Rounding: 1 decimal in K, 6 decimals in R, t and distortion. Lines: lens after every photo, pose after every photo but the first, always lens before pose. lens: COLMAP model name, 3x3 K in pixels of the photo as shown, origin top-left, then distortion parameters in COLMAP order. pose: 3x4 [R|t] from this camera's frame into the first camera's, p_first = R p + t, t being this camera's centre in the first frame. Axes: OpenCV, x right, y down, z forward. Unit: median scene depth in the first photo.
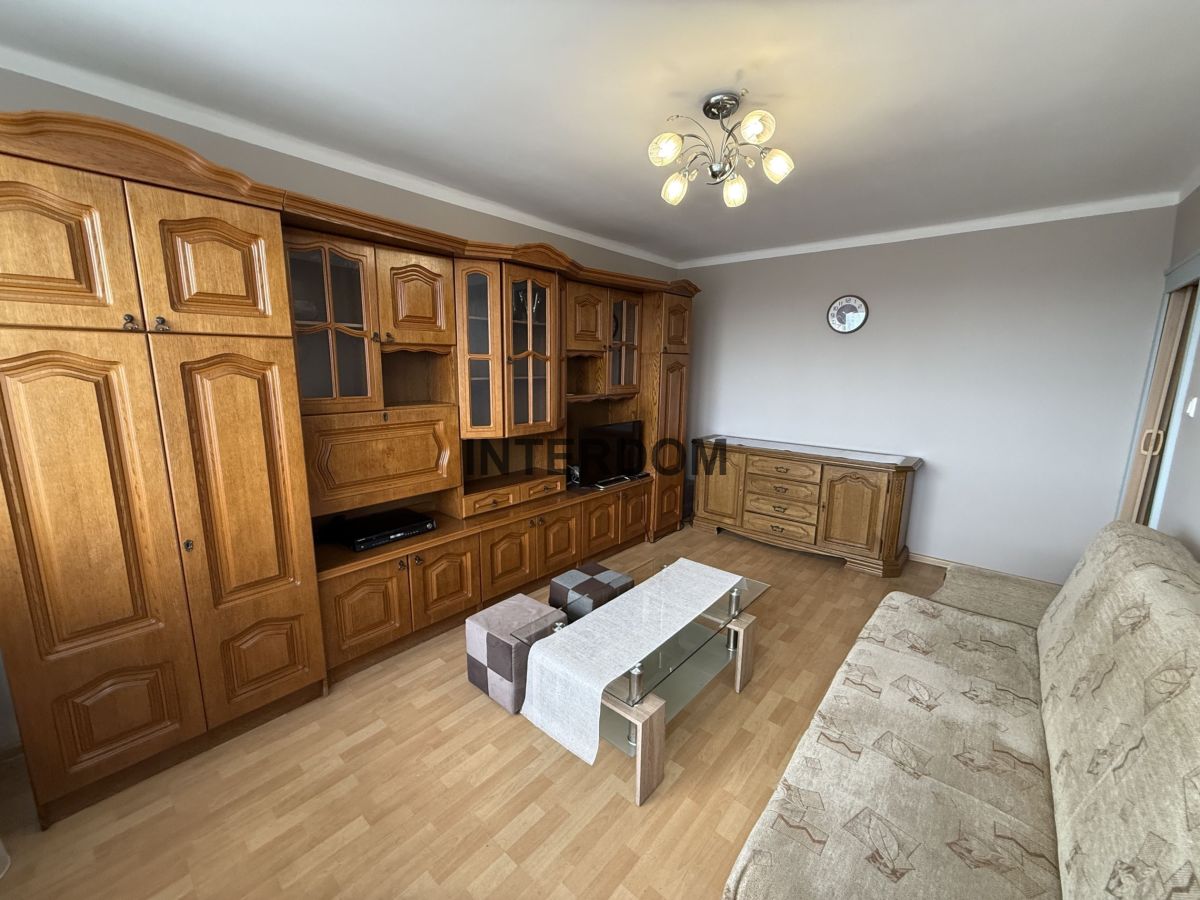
lens RADIAL K [[476.4, 0, 598.8], [0, 476.4, 447.3], [0, 0, 1]] dist [0.000754, 0.000031]
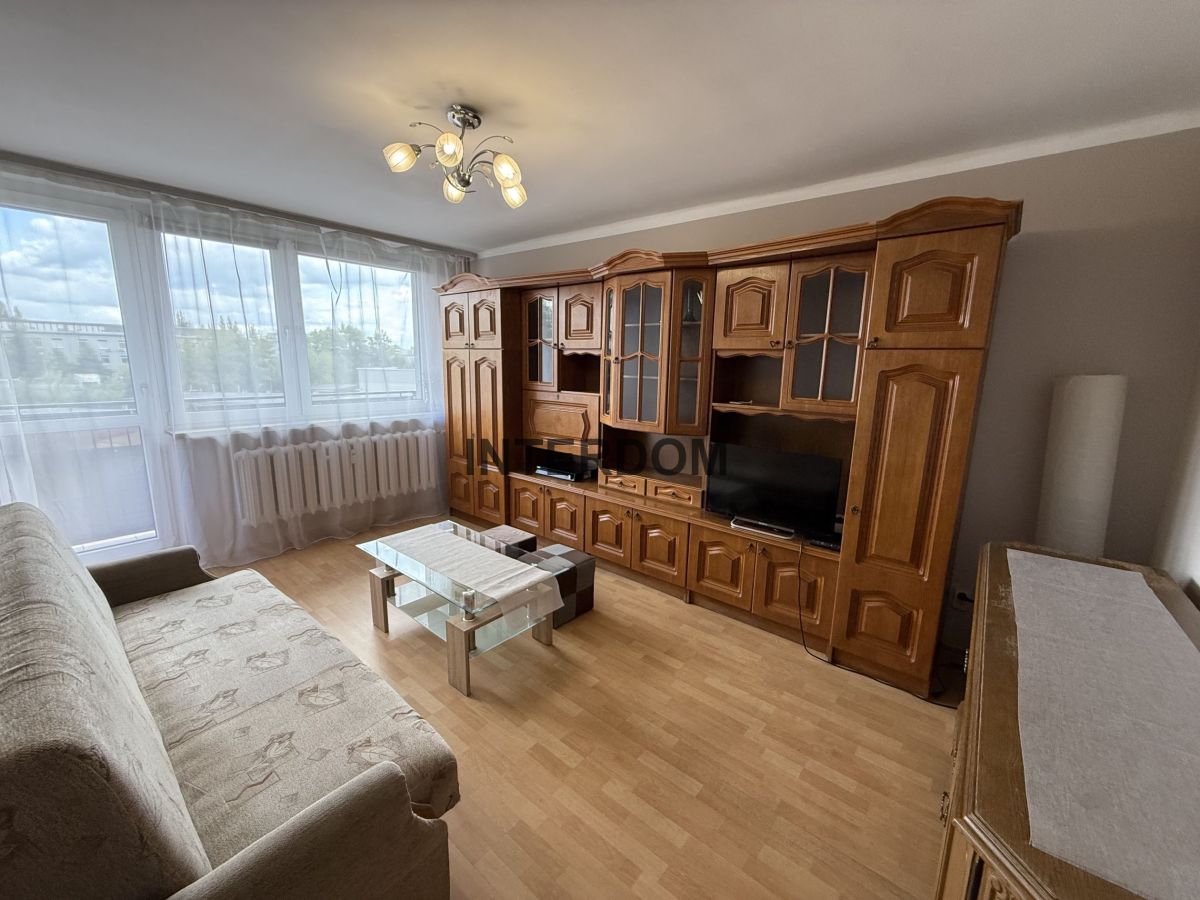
lens RADIAL K [[476.4, 0, 598.8], [0, 476.4, 447.3], [0, 0, 1]] dist [0.000754, 0.000031]
pose [[0.023889, 0.161872, -0.986523, 0.915993], [-0.199039, 0.967818, 0.153983, -0.138602], [0.979700, 0.192678, 0.055339, 0.874305]]
